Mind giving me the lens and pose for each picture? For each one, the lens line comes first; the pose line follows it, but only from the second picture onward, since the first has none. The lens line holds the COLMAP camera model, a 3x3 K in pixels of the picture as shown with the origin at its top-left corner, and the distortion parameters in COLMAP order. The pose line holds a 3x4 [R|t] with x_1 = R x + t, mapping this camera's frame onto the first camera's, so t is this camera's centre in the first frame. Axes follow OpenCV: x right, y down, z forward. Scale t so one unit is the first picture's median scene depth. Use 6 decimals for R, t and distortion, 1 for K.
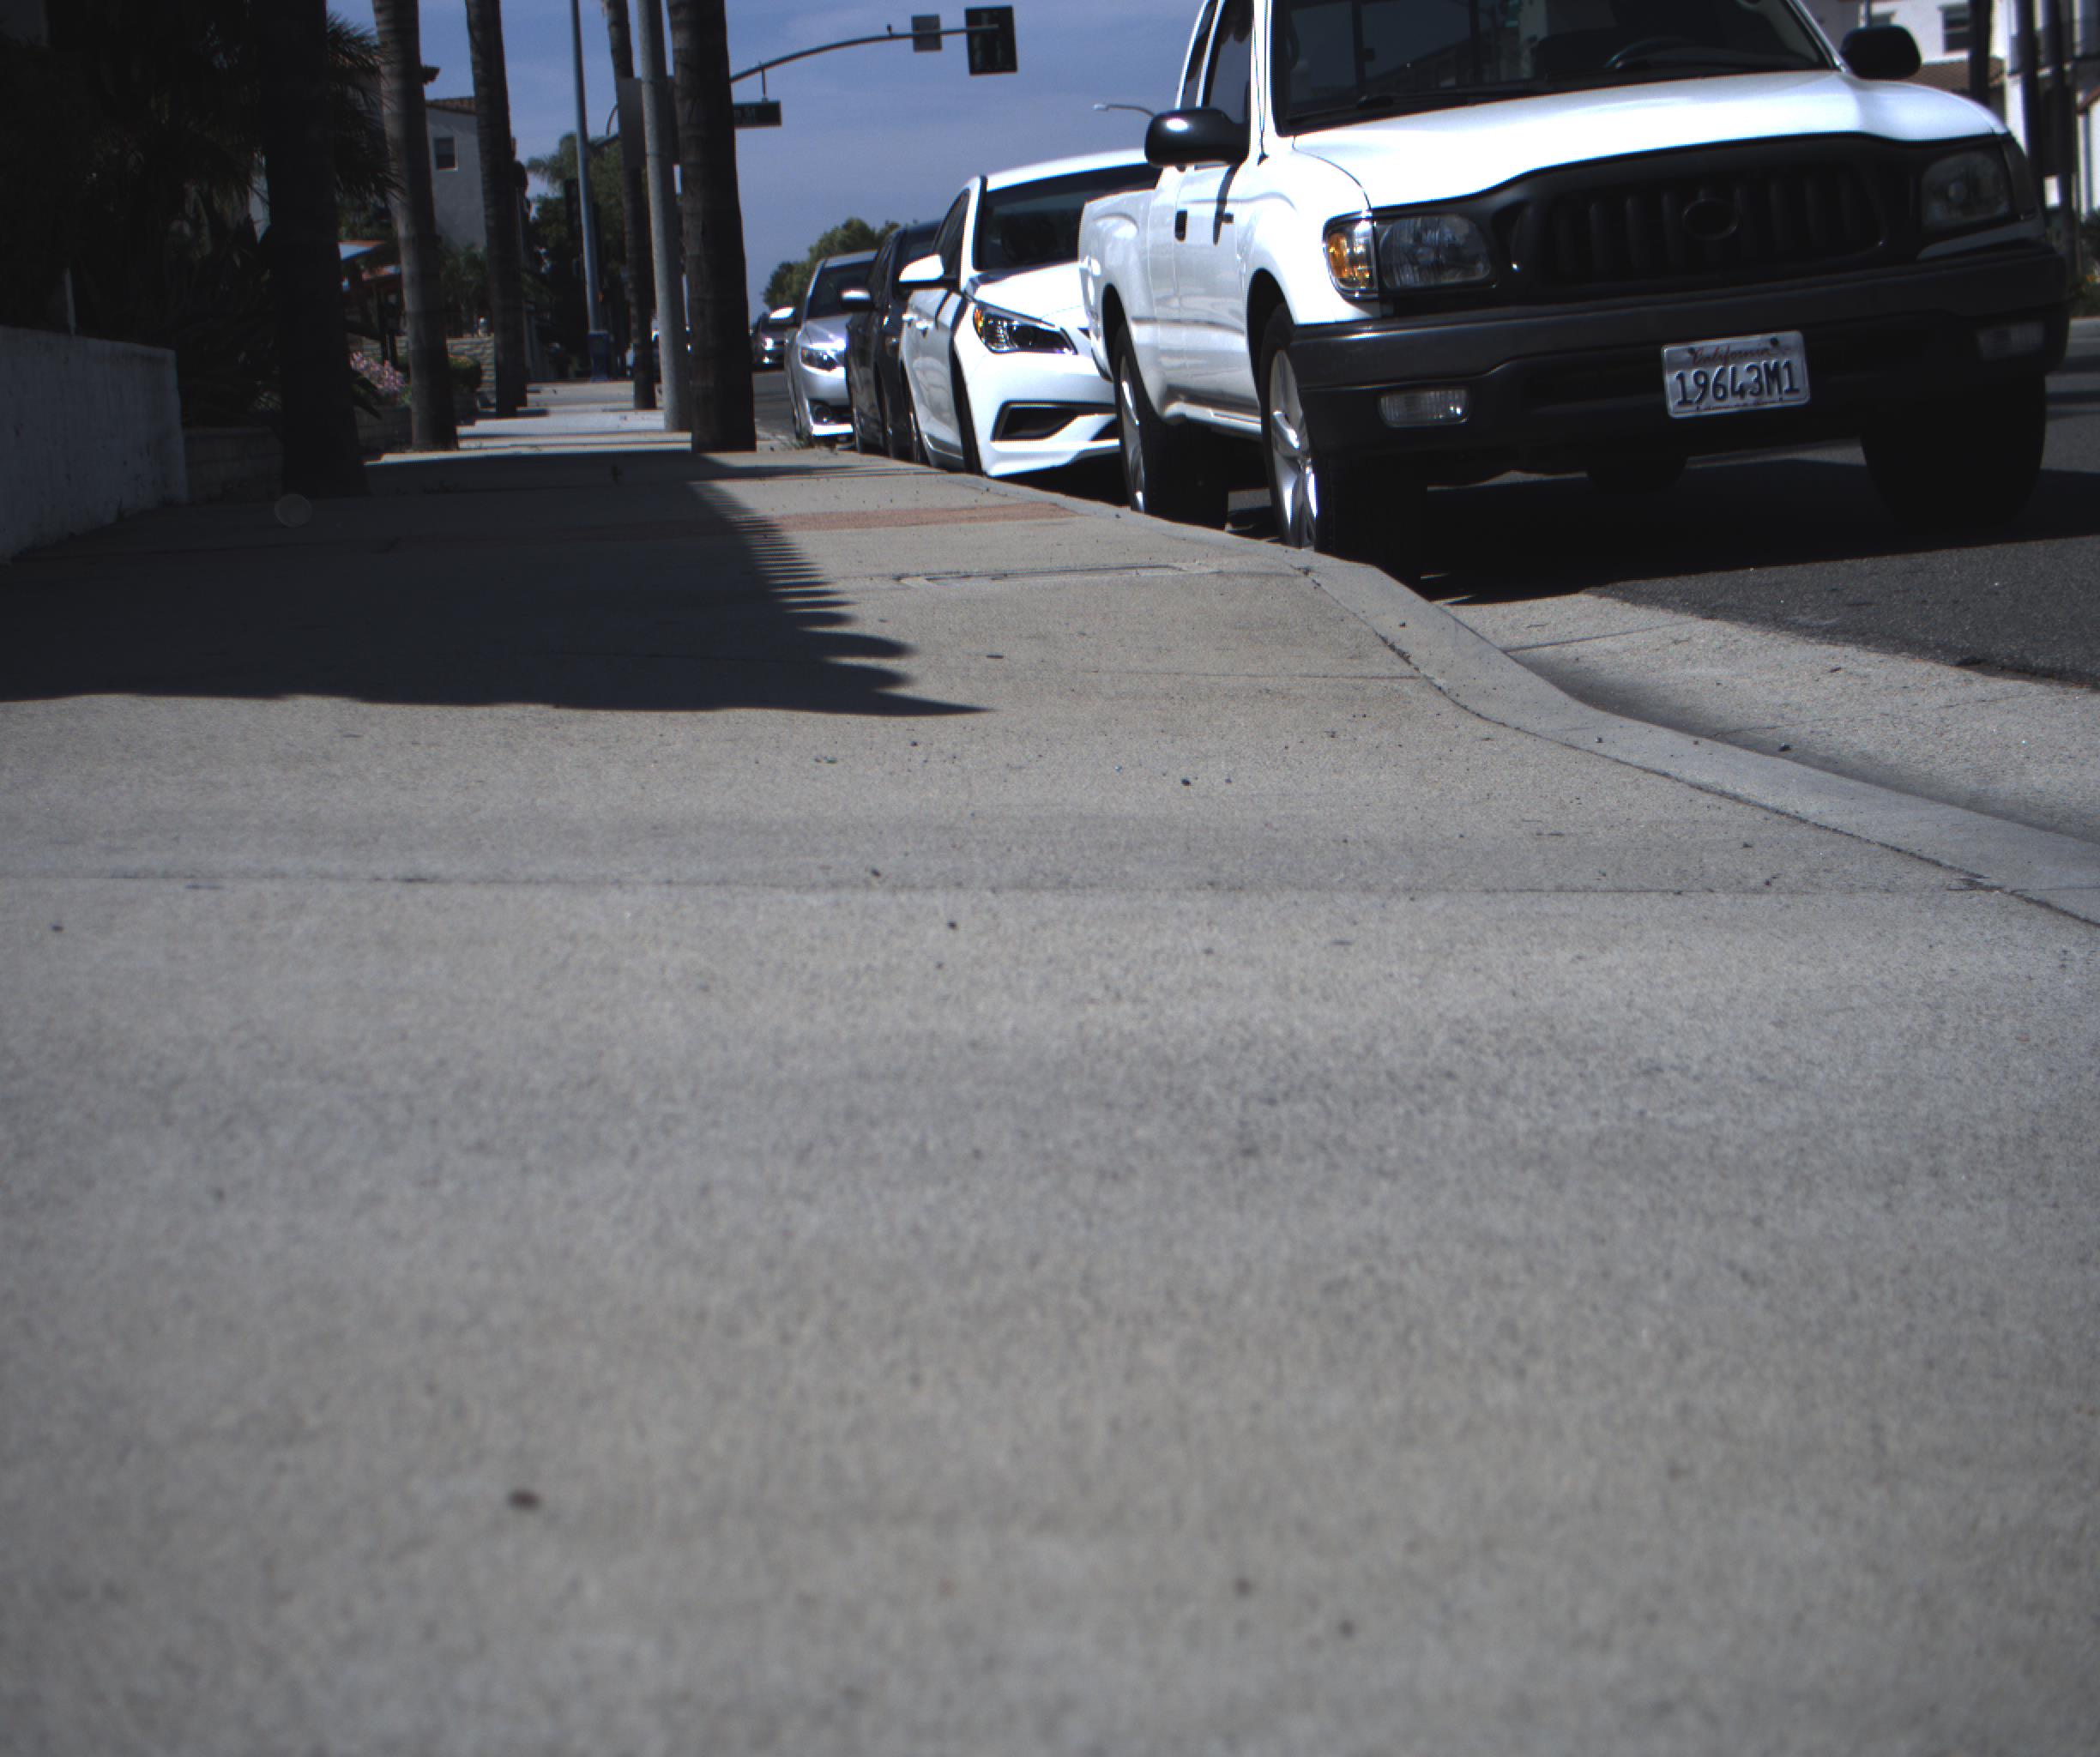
lens RADIAL K [[3974.5, 0, 1050.0], [0, 3974.5, 878.5], [0, 0, 1]] dist [-0.191107, 0.969473]
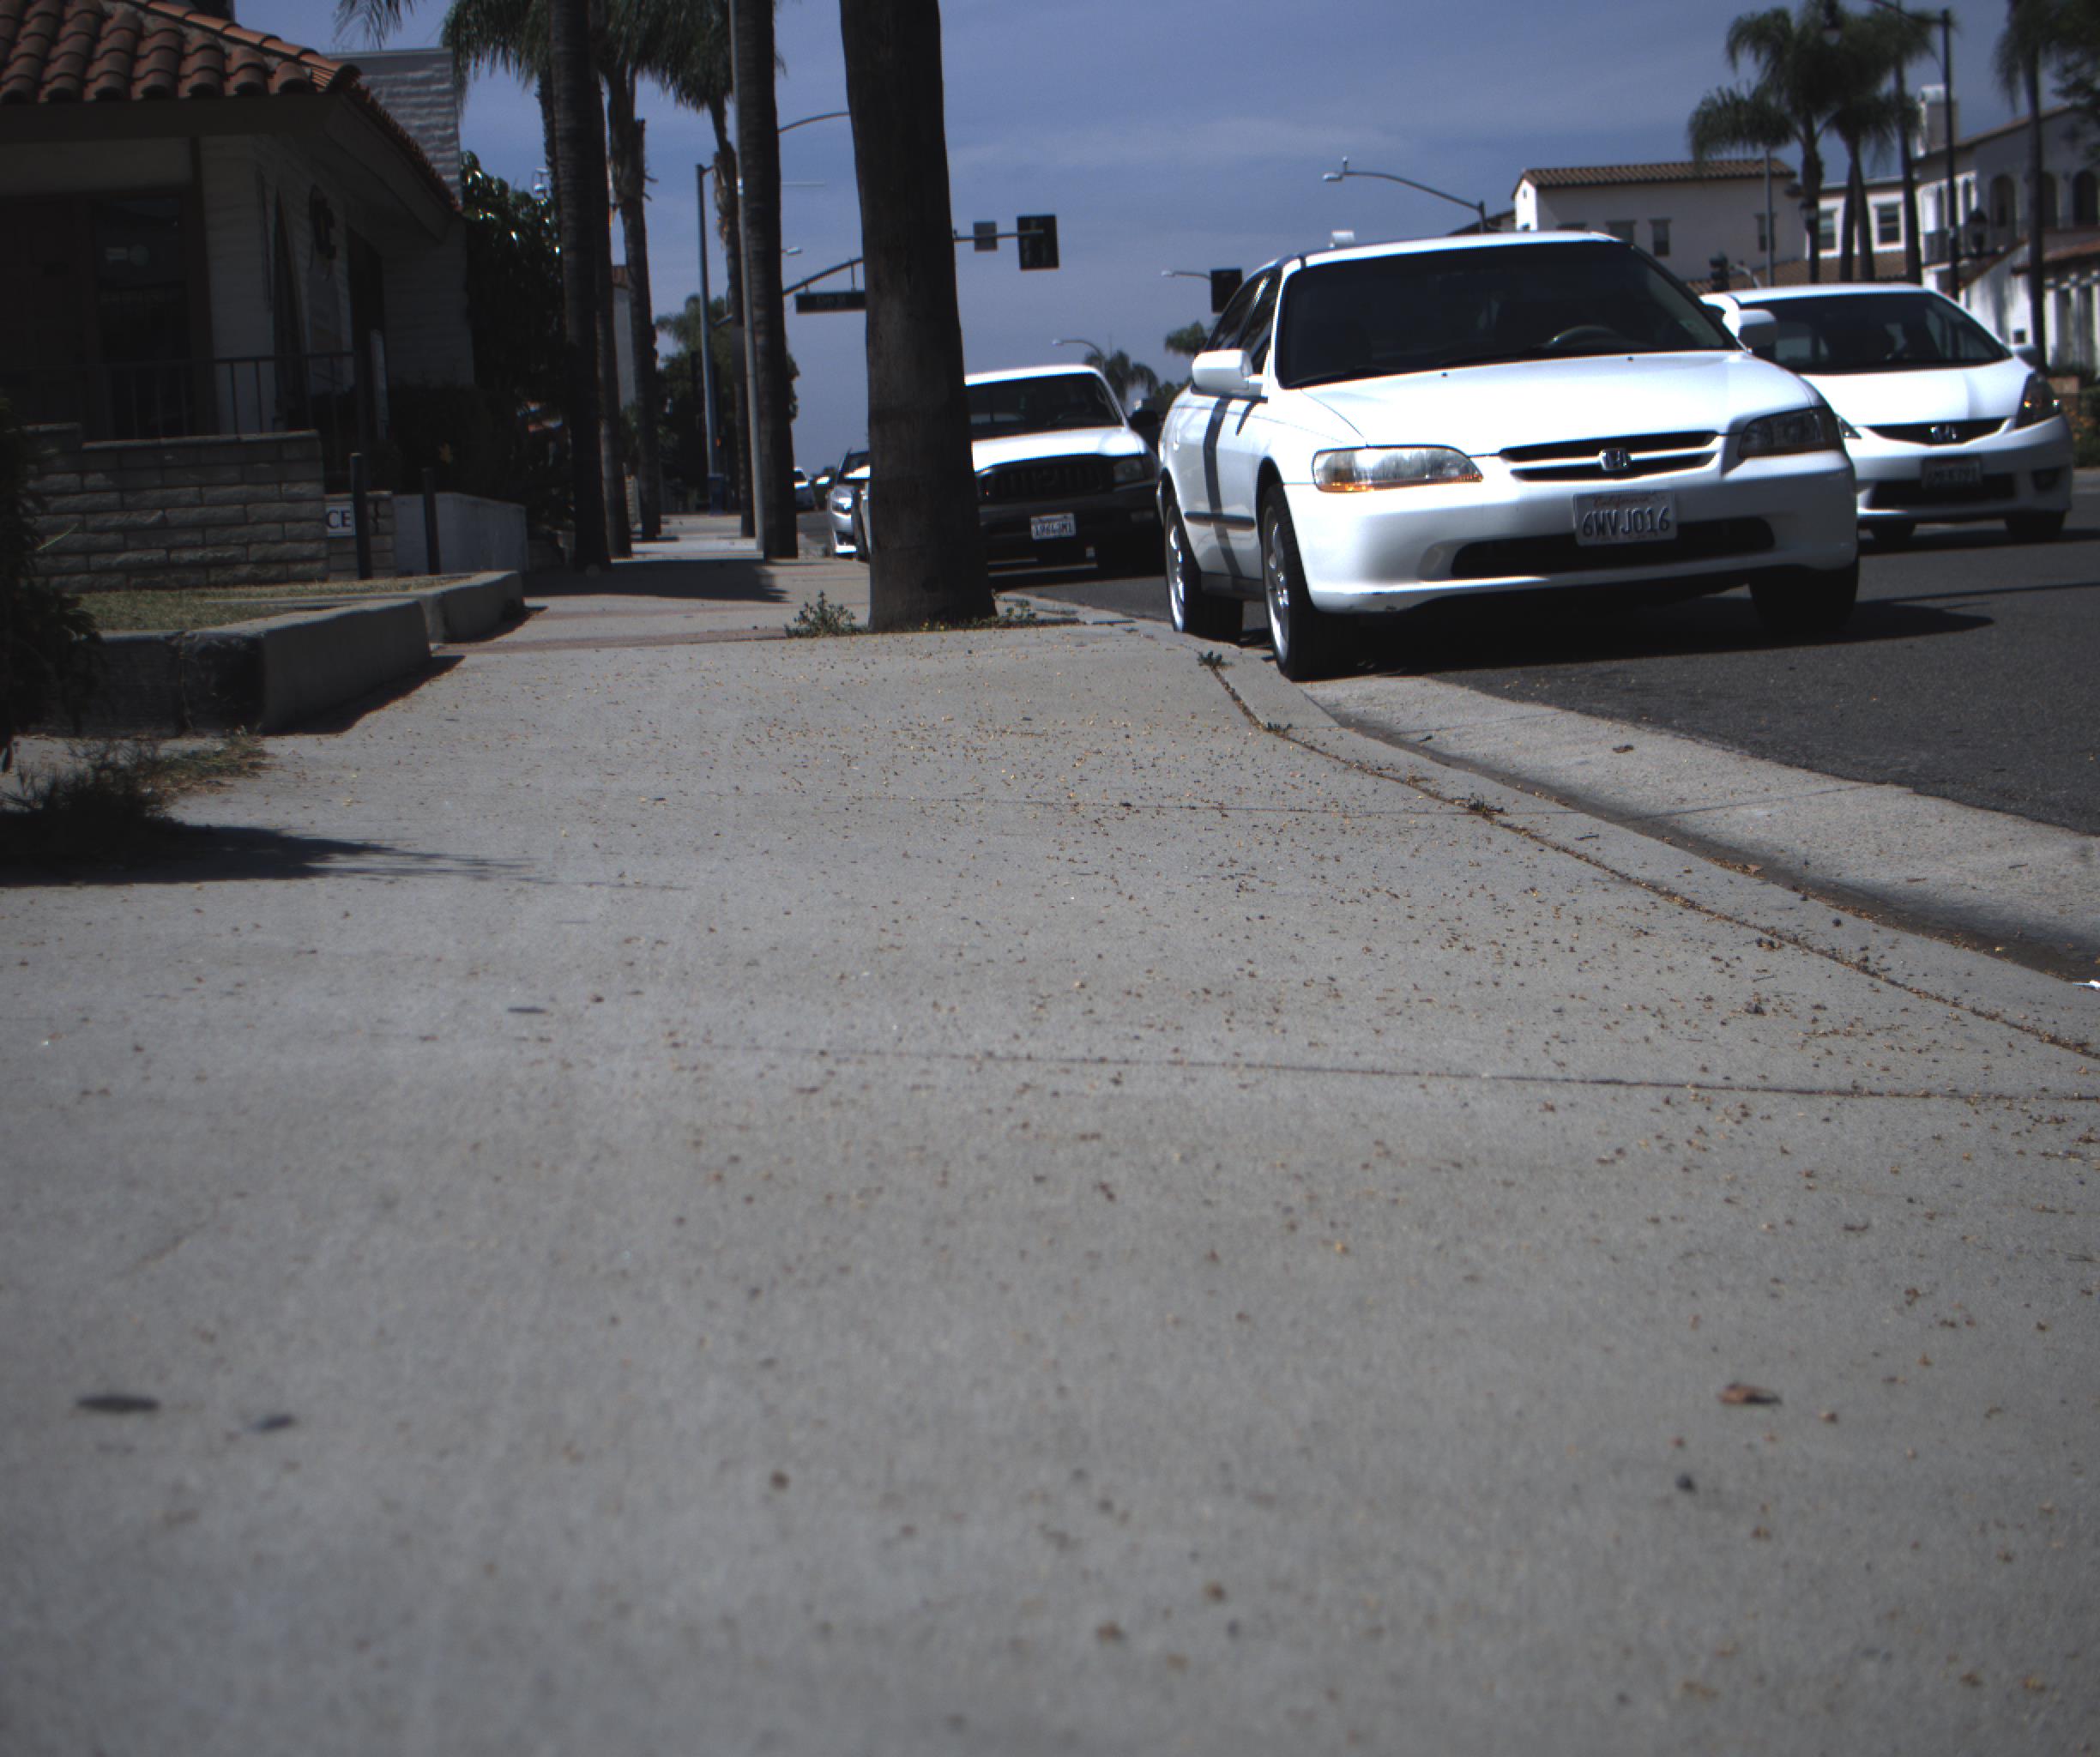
lens RADIAL K [[3974.5, 0, 1050.0], [0, 3974.5, 878.5], [0, 0, 1]] dist [-0.191107, 0.969473]
pose [[0.999515, 0.013614, -0.028007, 0.137817], [-0.014548, 0.999335, -0.033441, 0.144205], [0.027533, 0.033832, 0.999048, -1.195990]]
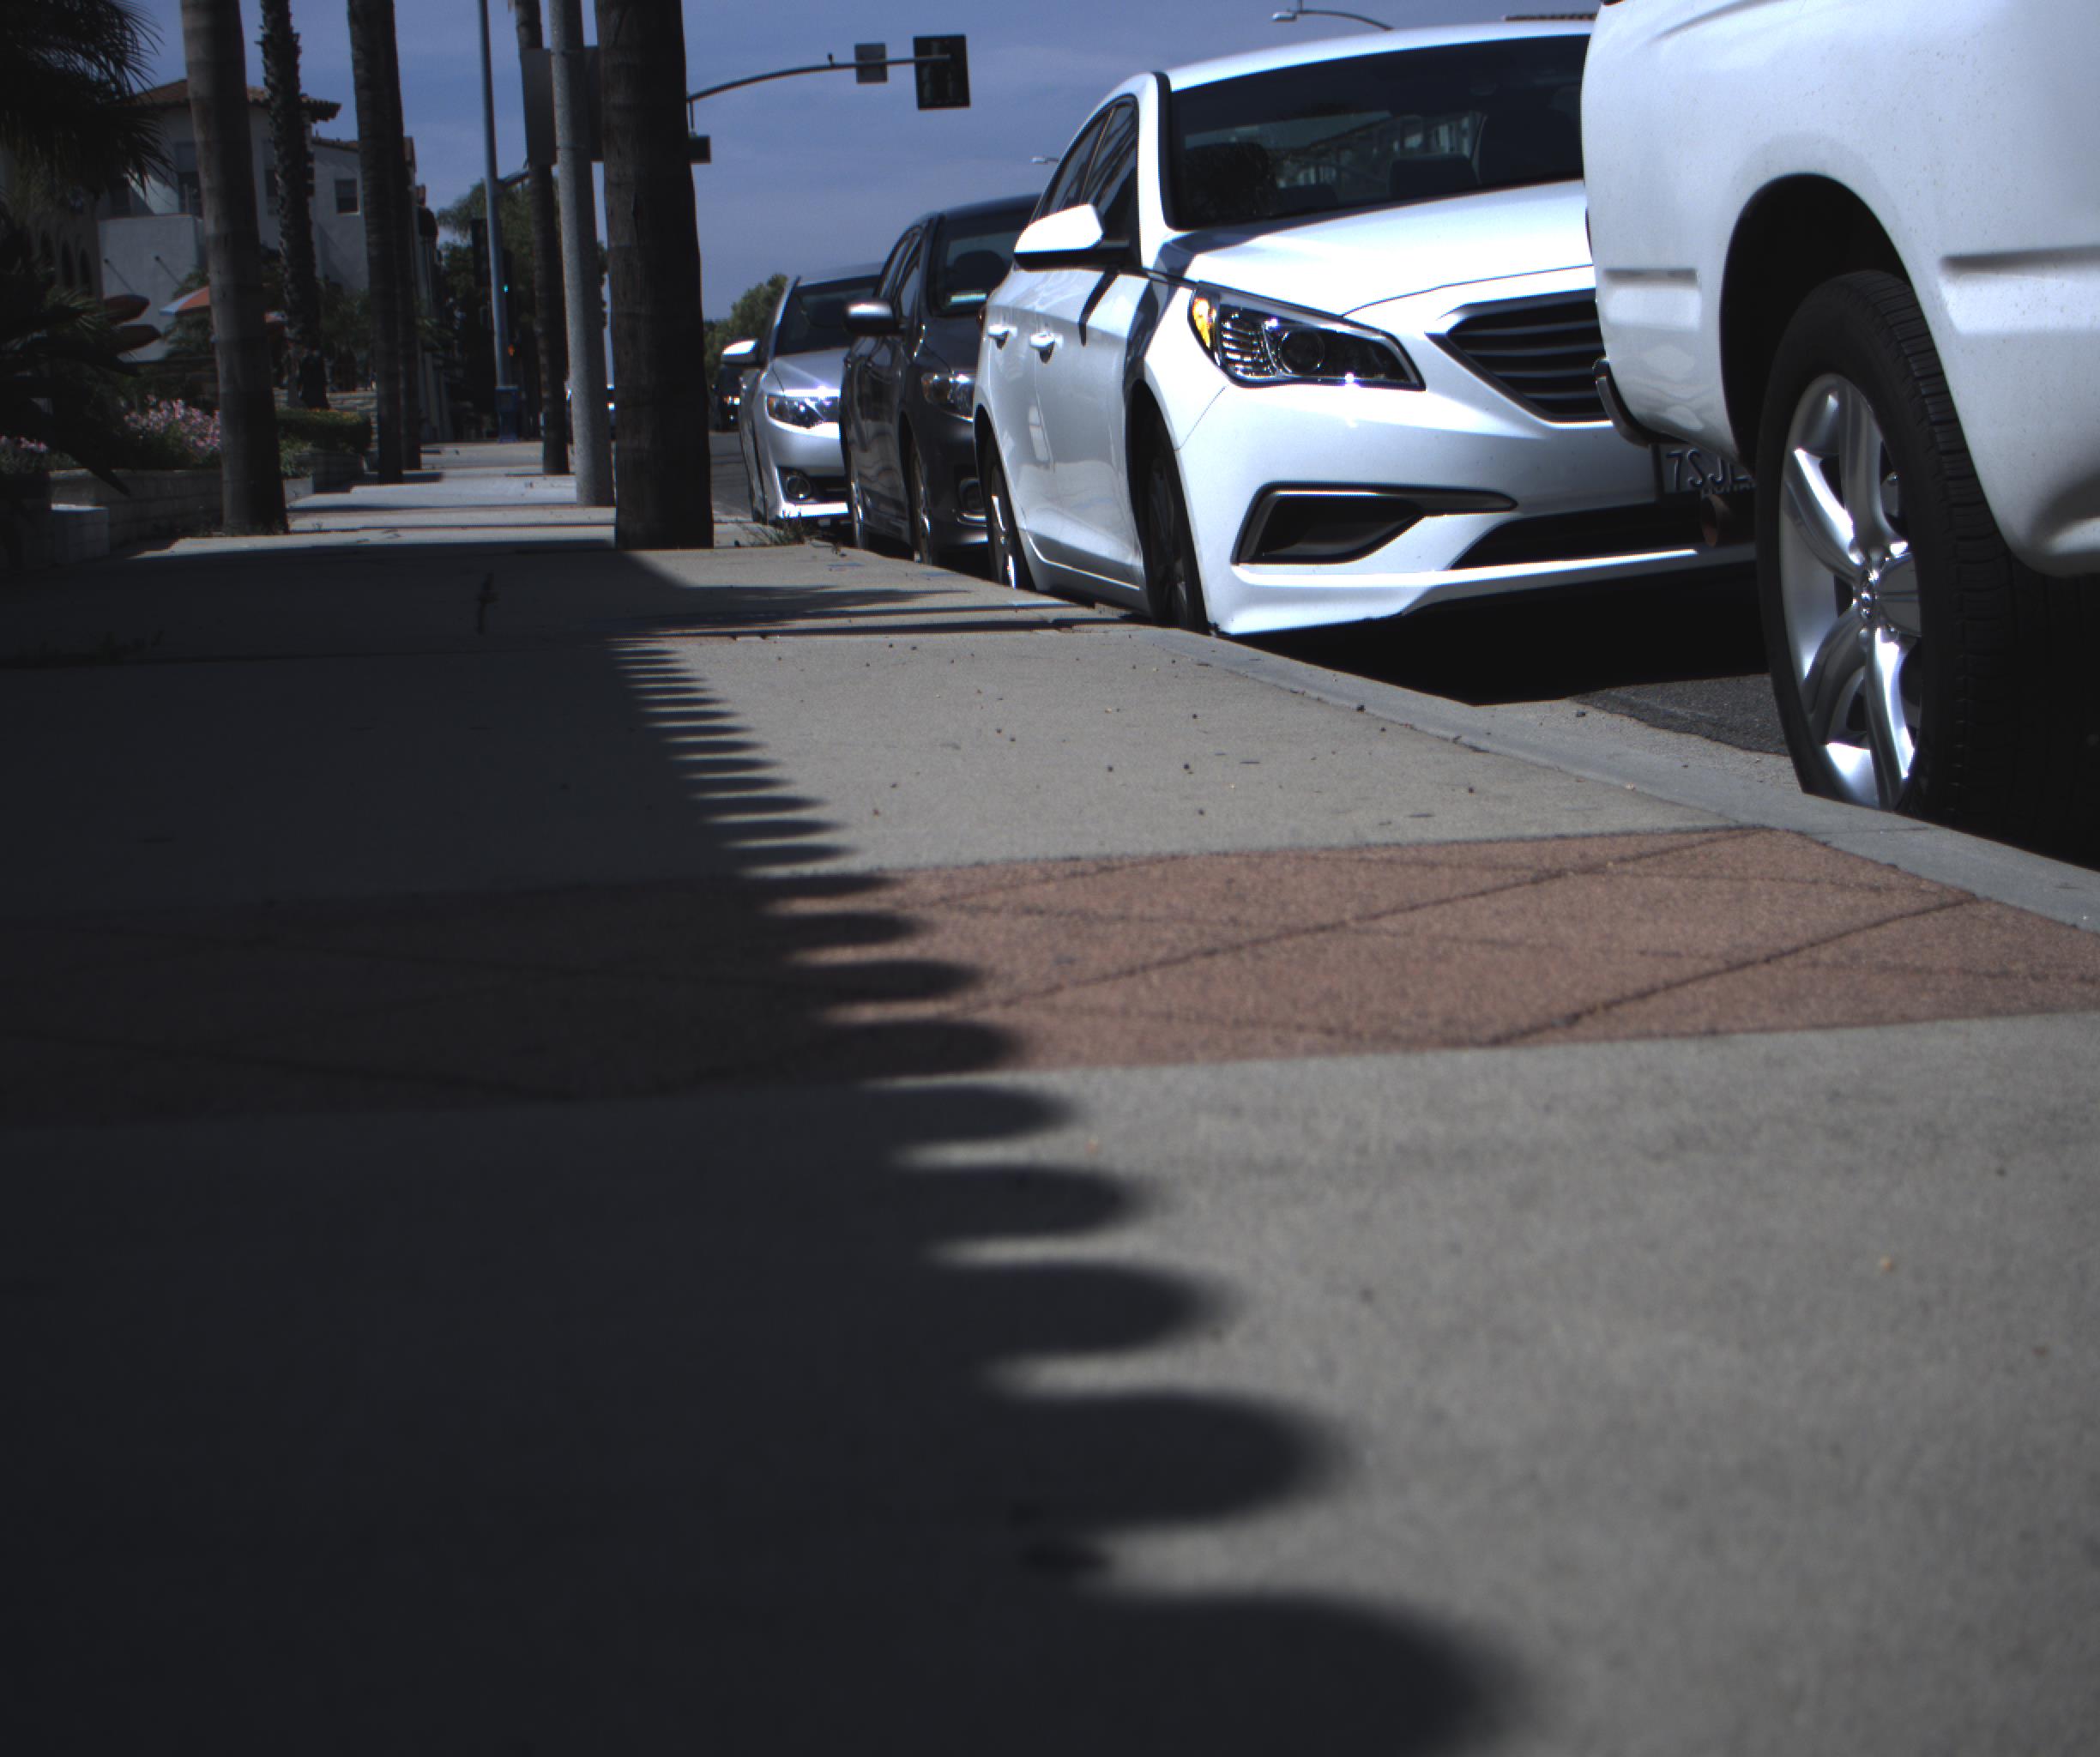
lens RADIAL K [[3974.5, 0, 1050.0], [0, 3974.5, 878.5], [0, 0, 1]] dist [-0.191107, 0.969473]
pose [[0.999736, 0.006987, 0.021909, -0.045117], [-0.006628, 0.999843, -0.016406, -0.059153], [-0.022020, 0.016257, 0.999625, 0.477320]]
